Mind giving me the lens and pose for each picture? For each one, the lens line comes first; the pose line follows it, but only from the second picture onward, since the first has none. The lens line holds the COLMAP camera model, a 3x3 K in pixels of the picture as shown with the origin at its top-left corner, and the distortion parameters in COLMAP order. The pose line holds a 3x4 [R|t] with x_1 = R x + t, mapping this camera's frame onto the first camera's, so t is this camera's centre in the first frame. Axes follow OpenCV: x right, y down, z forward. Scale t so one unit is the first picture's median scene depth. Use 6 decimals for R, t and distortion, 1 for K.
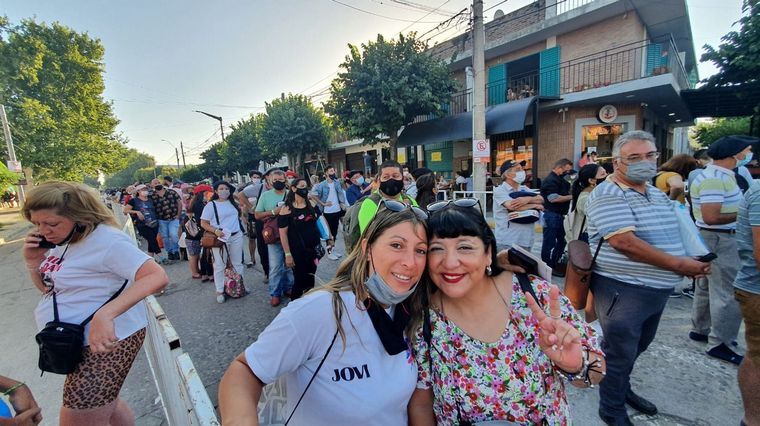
lens RADIAL K [[300.6, 0, 380.0], [0, 300.6, 213.0], [0, 0, 1]] dist [0.001502, 0.000101]
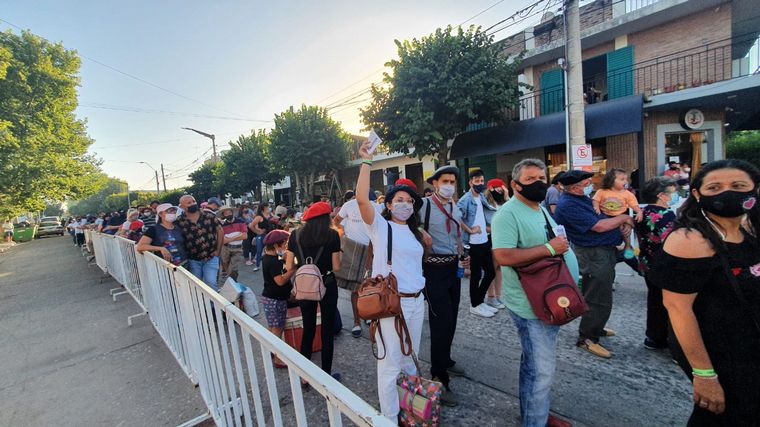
lens RADIAL K [[306.2, 0, 388.2], [0, 306.2, 212.5], [0, 0, 1]] dist [0.000049, -0.000094]
pose [[0.997538, -0.018983, 0.067513, -0.153460], [0.024032, 0.996911, -0.074777, -0.007655], [-0.065885, 0.076215, 0.994912, 0.139836]]
